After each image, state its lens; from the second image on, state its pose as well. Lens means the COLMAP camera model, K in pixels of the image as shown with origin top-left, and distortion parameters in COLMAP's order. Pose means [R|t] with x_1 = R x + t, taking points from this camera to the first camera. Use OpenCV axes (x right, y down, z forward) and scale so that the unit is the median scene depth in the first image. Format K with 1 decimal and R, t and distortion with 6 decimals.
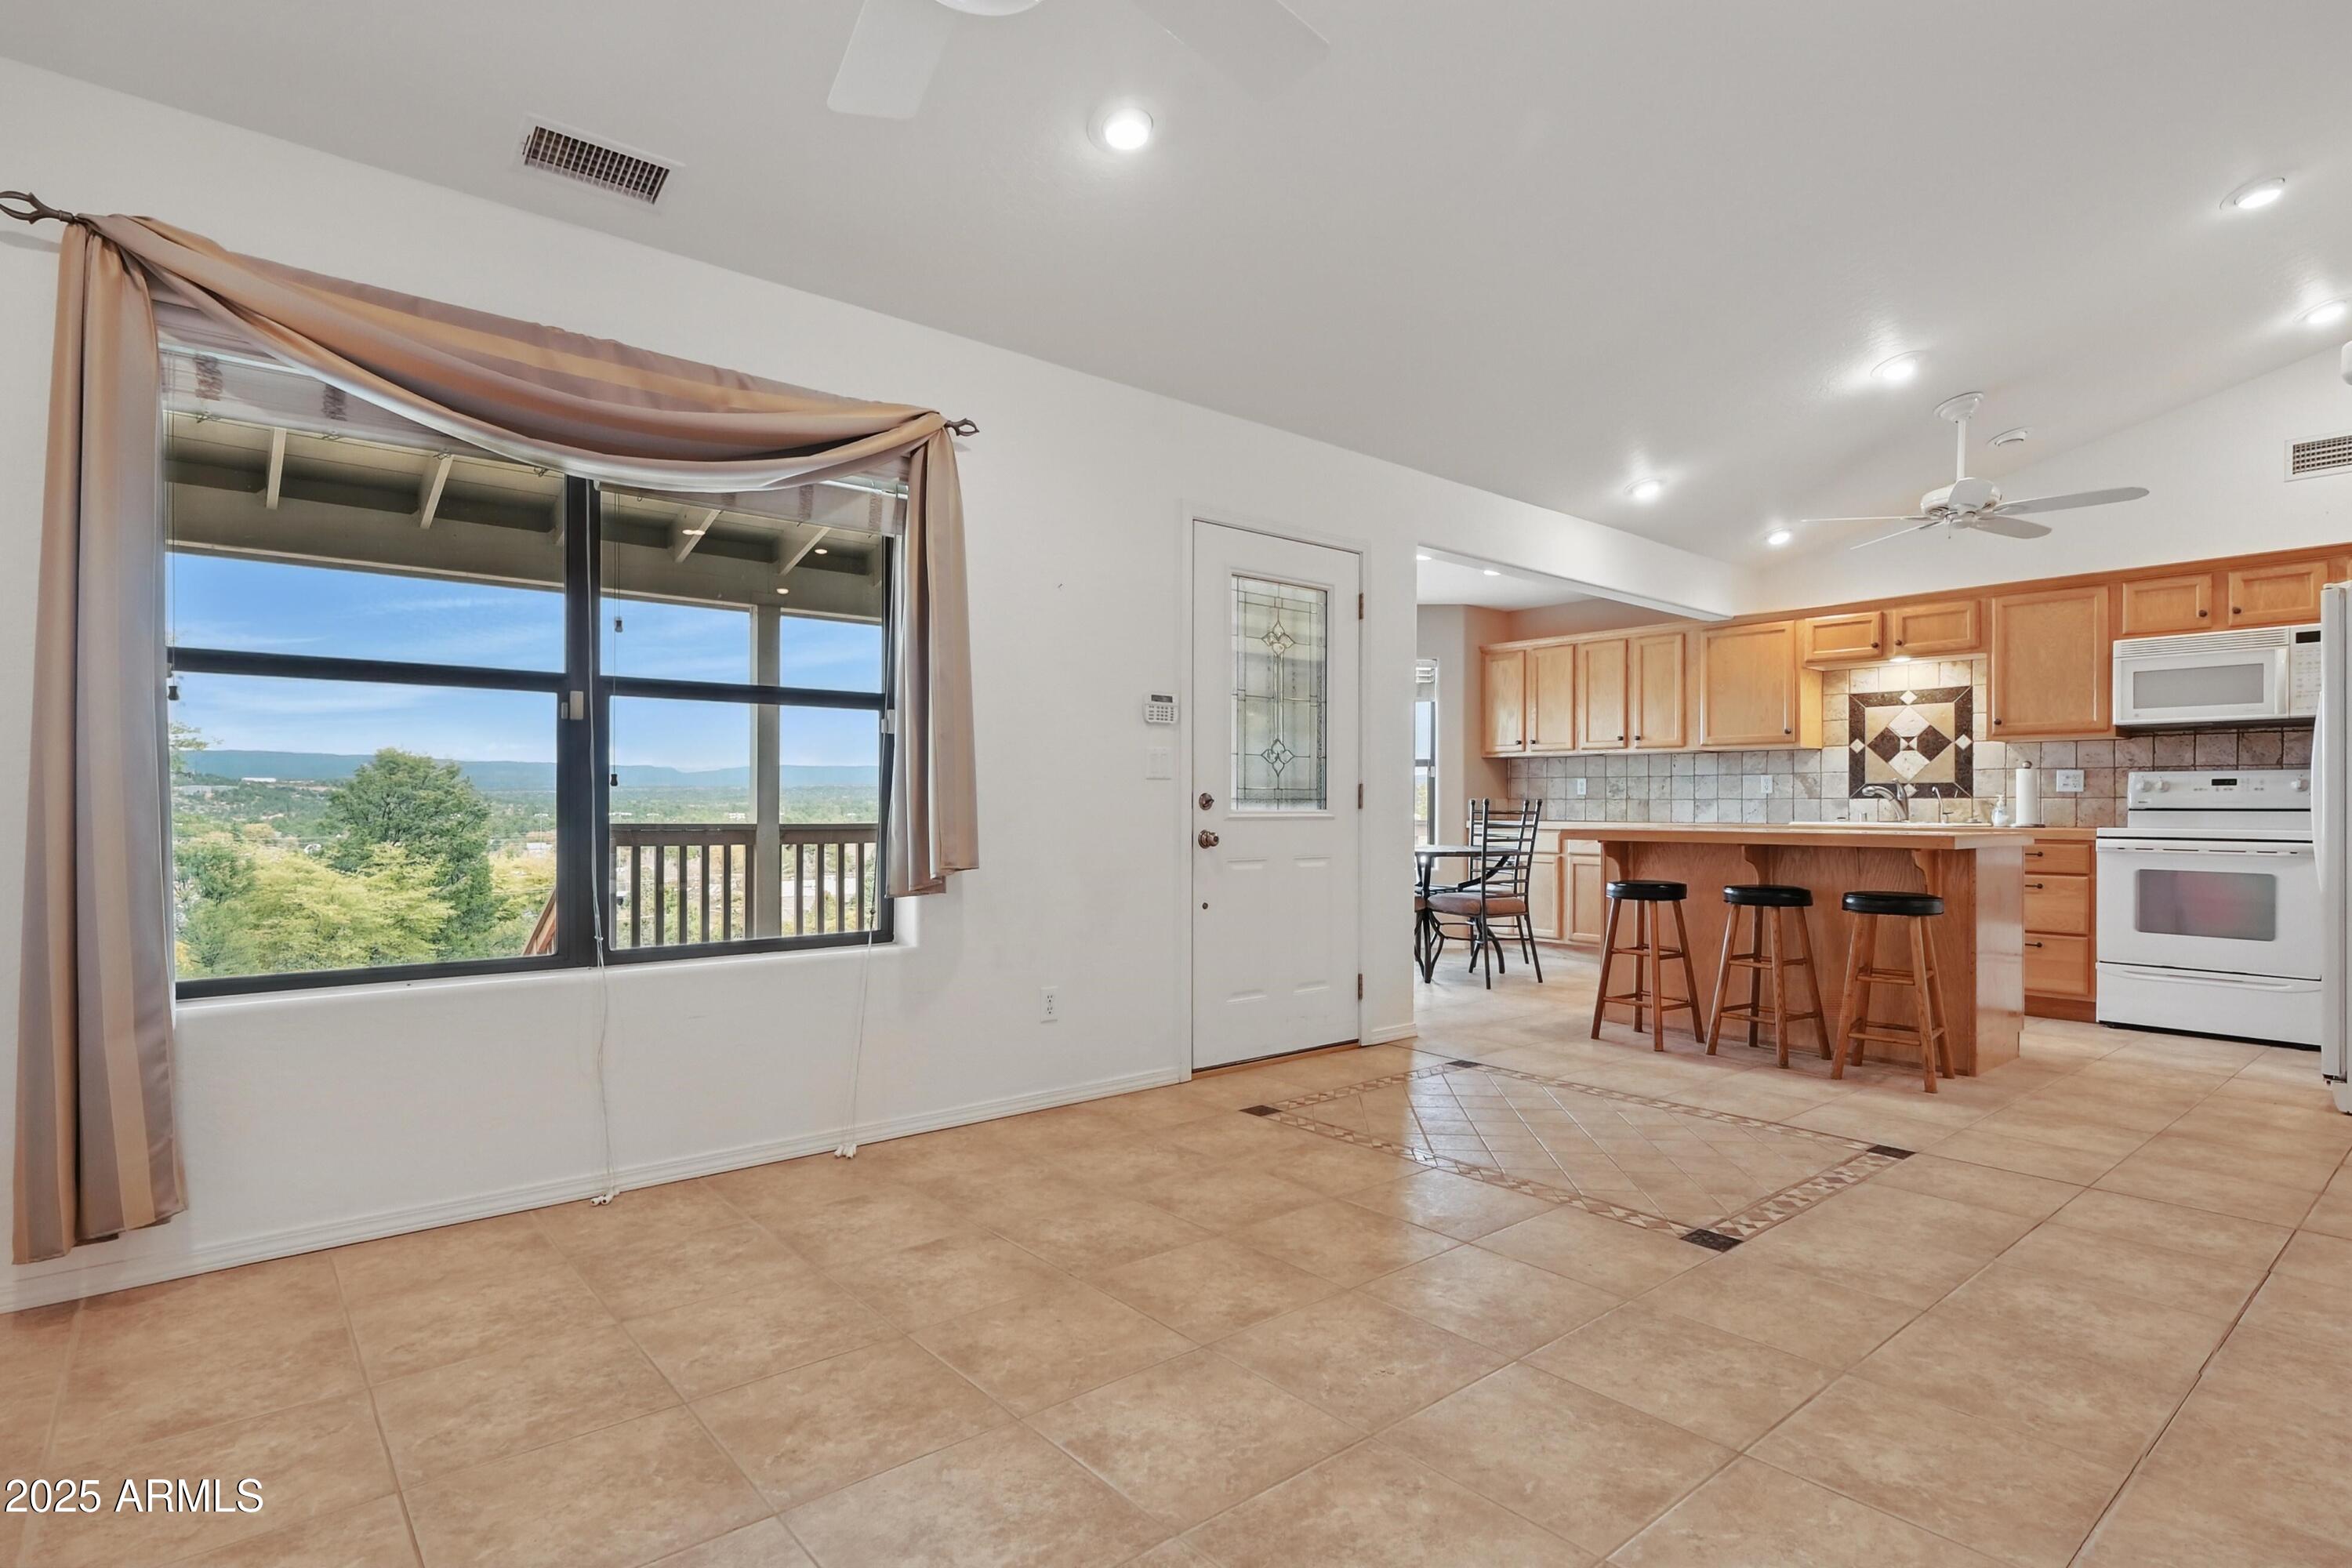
lens RADIAL K [[1182.6, 0, 1174.2], [0, 1182.6, 806.3], [0, 0, 1]] dist [0.004228, 0.000410]
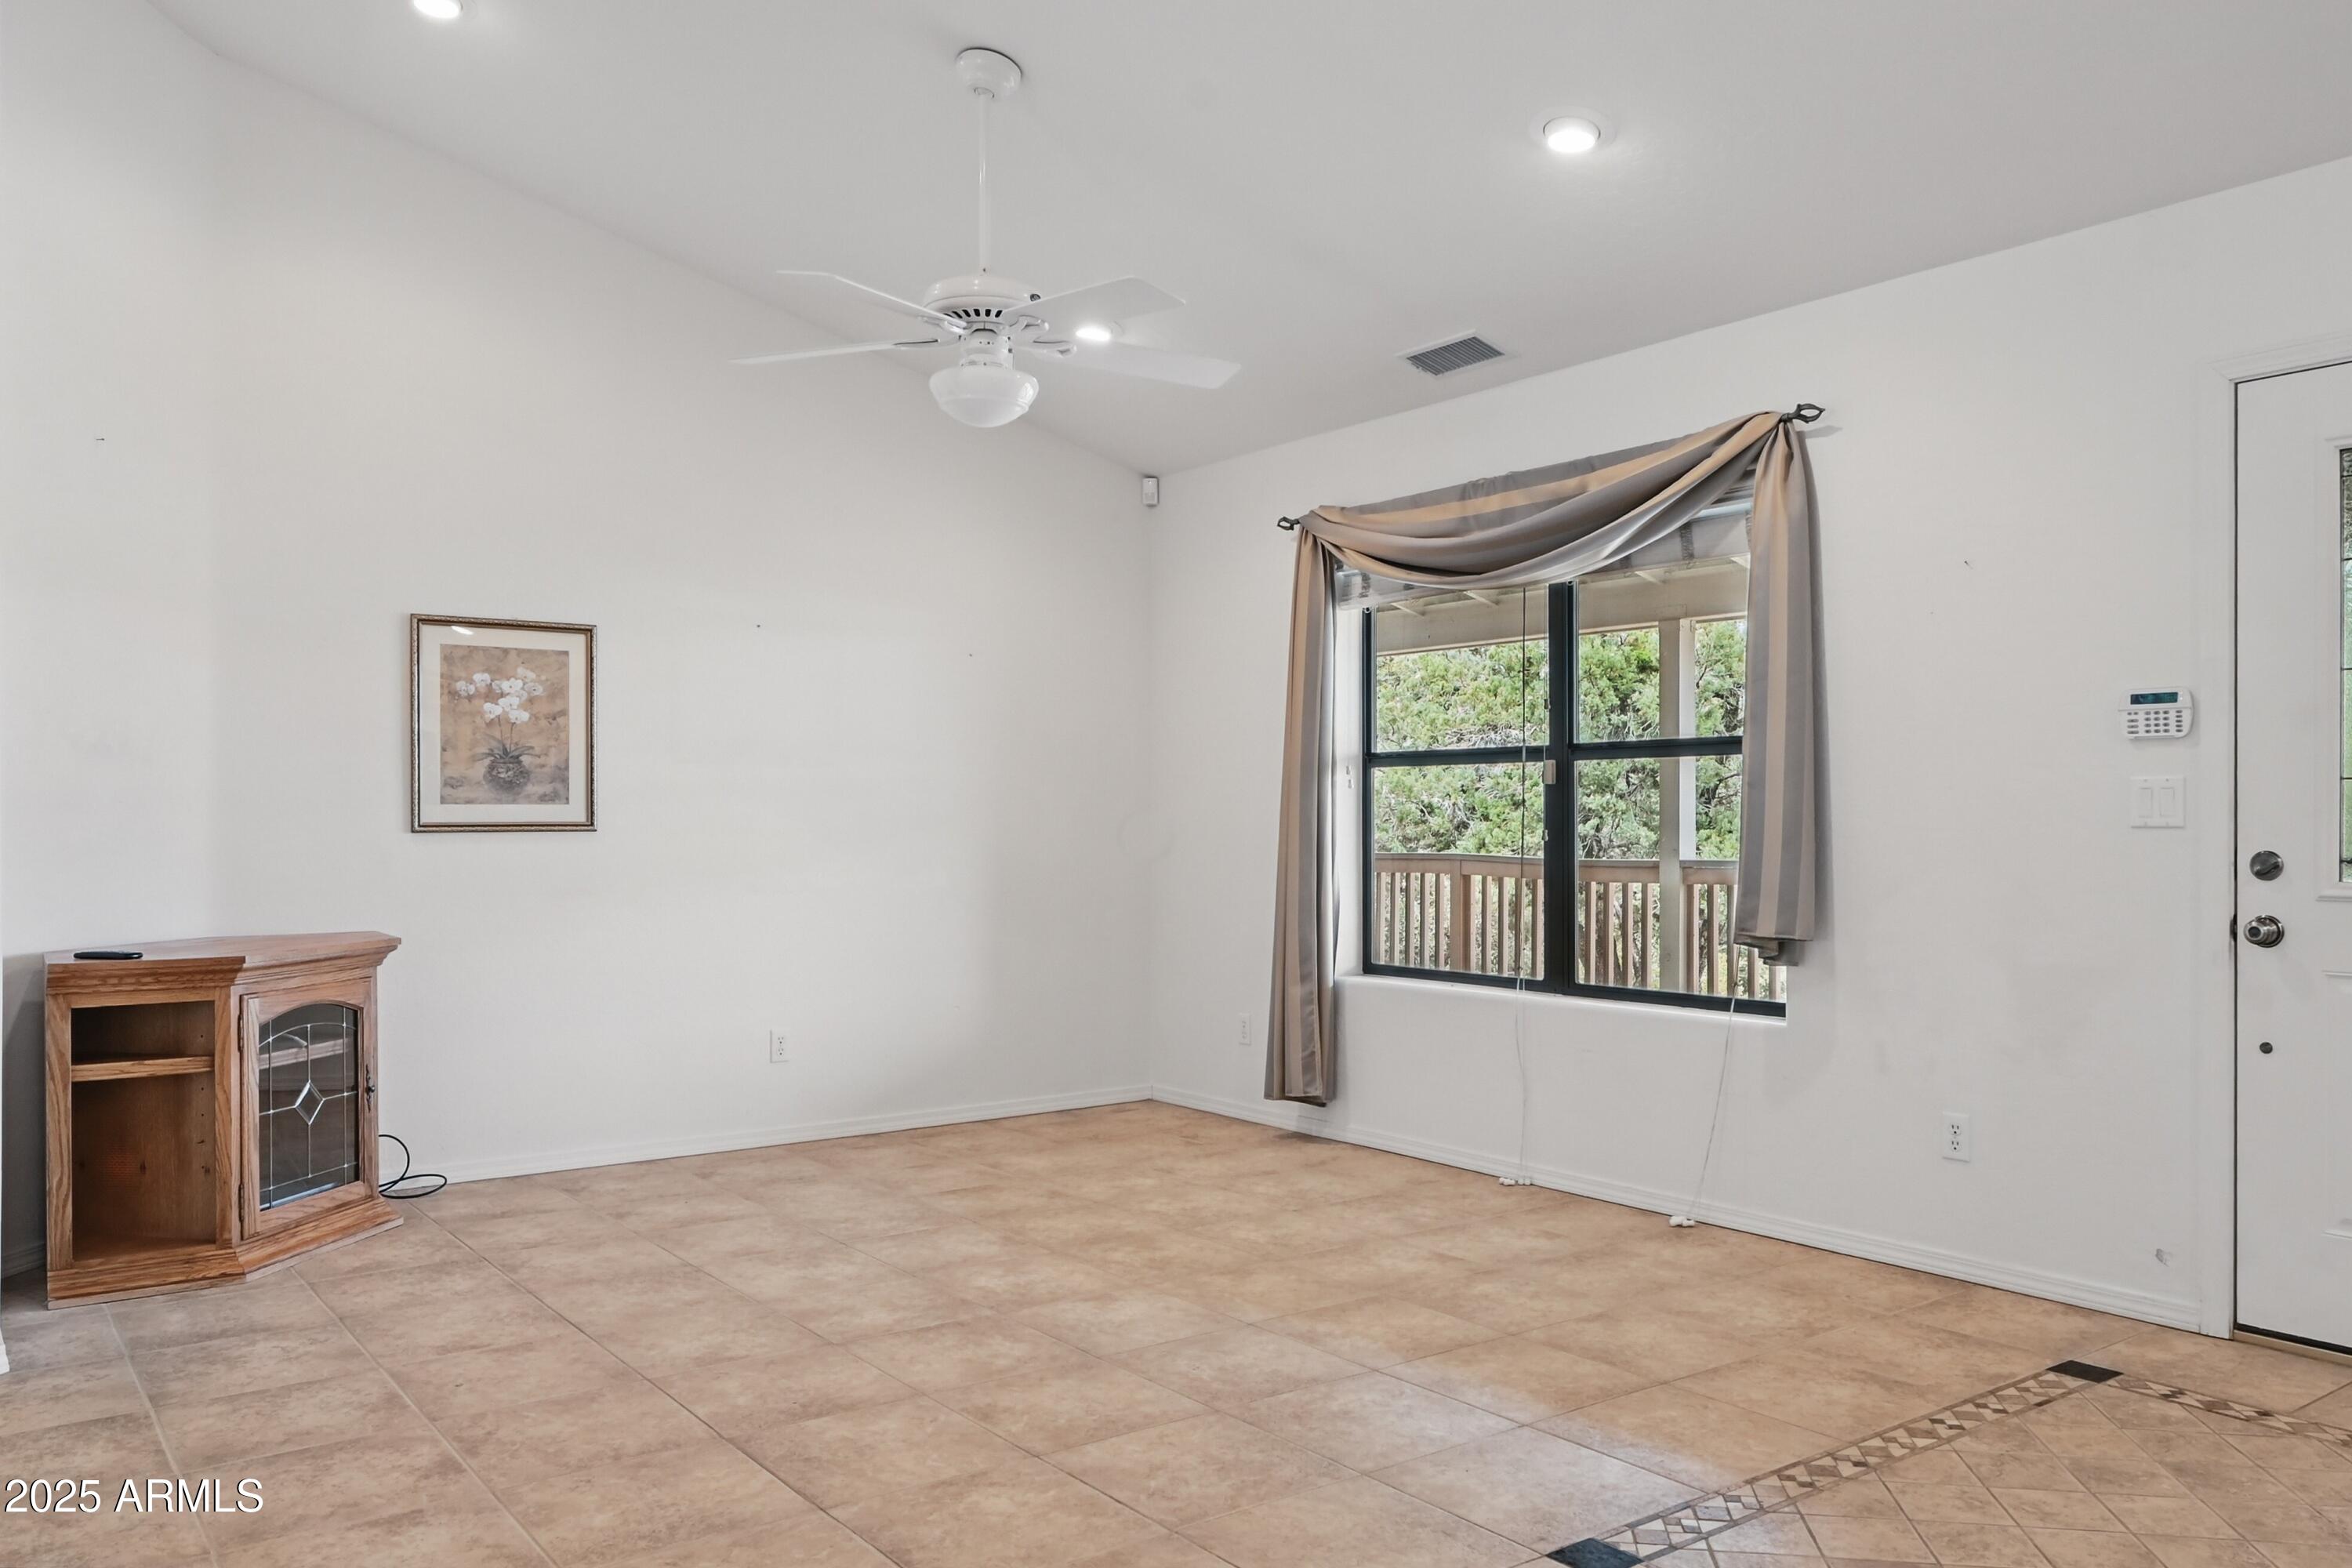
lens RADIAL K [[1747.7, 0, 1175.9], [0, 1747.7, 823.5], [0, 0, 1]] dist [0.001568, -0.000674]
pose [[-0.062952, 0.000080, -0.998017, 1.297793], [-0.001458, 0.999999, 0.000172, -0.034134], [0.998016, 0.001466, -0.062952, 0.754641]]
